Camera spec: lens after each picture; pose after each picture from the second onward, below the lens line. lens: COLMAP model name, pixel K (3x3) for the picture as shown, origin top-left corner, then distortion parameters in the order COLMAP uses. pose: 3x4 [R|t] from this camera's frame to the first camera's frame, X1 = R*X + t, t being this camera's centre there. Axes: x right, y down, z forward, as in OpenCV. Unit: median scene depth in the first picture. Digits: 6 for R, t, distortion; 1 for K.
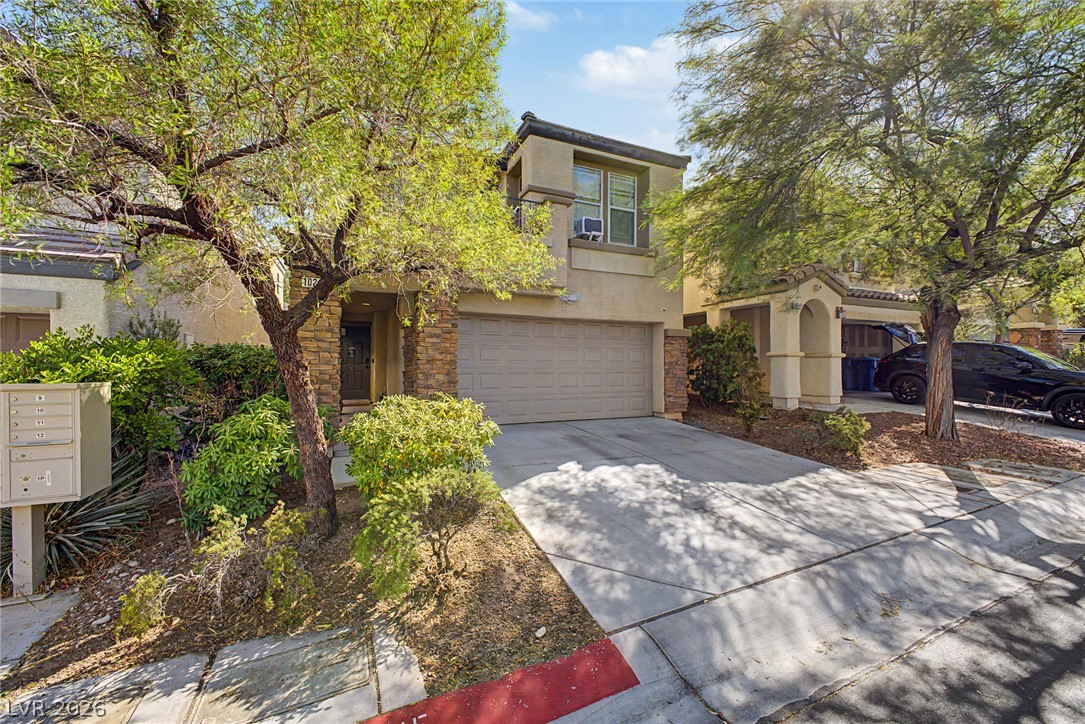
lens RADIAL K [[426.0, 0, 544.5], [0, 426.0, 356.9], [0, 0, 1]] dist [0.014401, -0.004570]
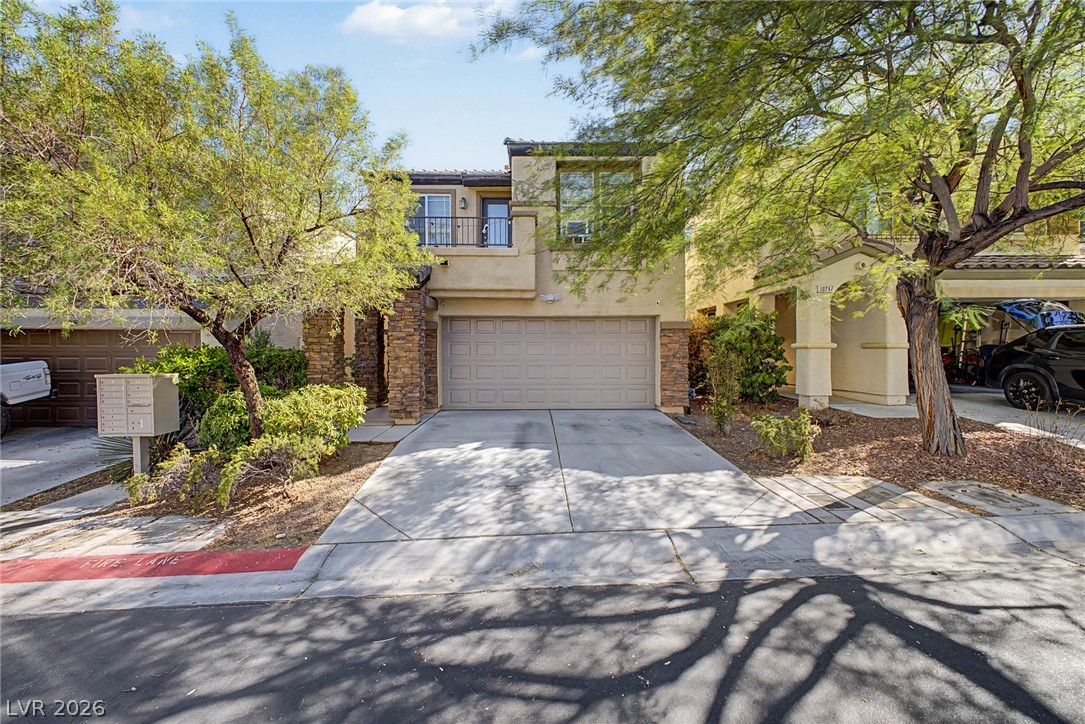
lens RADIAL K [[426.0, 0, 544.5], [0, 426.0, 356.9], [0, 0, 1]] dist [0.014401, -0.004570]
pose [[0.921291, 0.001505, -0.388871, 0.933716], [0.011783, 0.999425, 0.031783, -0.042012], [0.388695, -0.033863, 0.920744, -0.046247]]
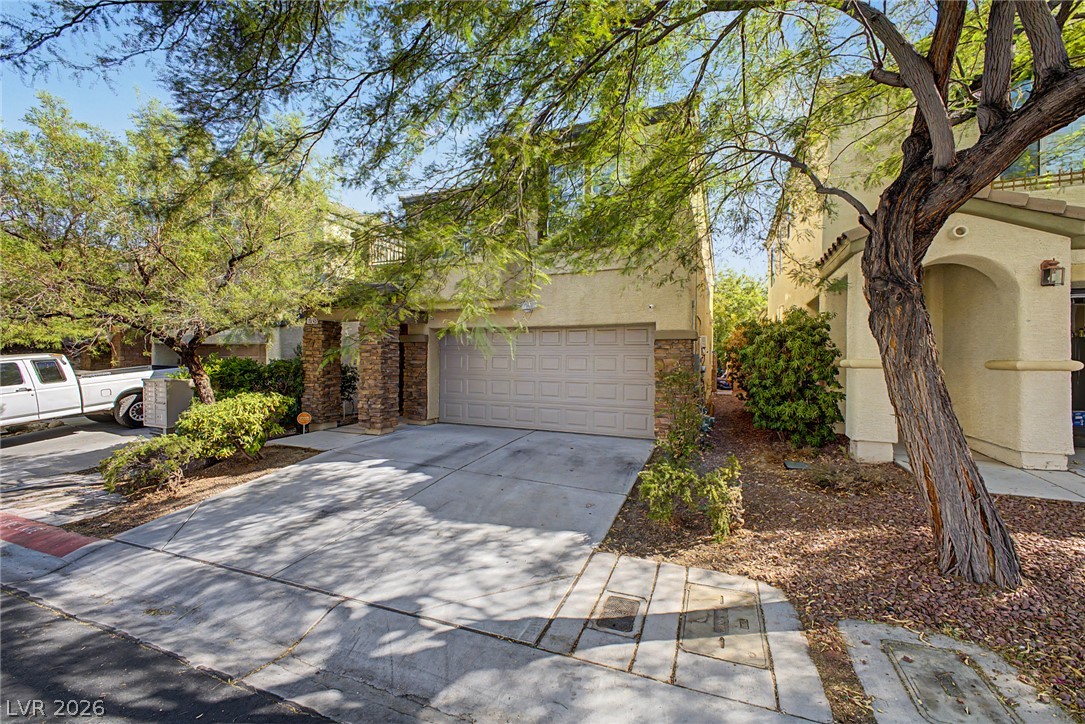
lens RADIAL K [[426.0, 0, 544.5], [0, 426.0, 356.9], [0, 0, 1]] dist [0.014401, -0.004570]
pose [[0.682495, -0.002254, -0.730887, 1.609487], [0.005823, 0.999980, 0.002354, -0.045527], [0.730867, -0.005862, 0.682495, 0.682679]]
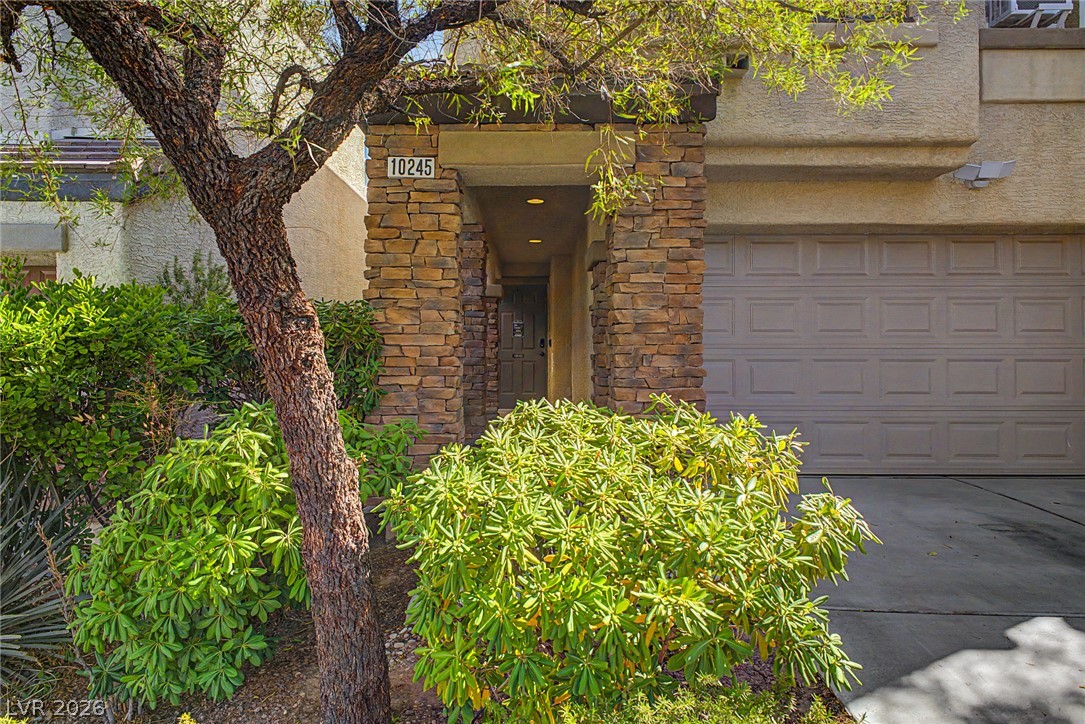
lens RADIAL K [[663.6, 0, 551.2], [0, 663.6, 354.6], [0, 0, 1]] dist [0.029495, -0.000666]
pose [[0.917510, -0.004990, -0.397682, -0.113607], [0.010386, 0.999881, 0.011414, 0.042445], [0.397578, -0.014603, 0.917452, 0.466305]]
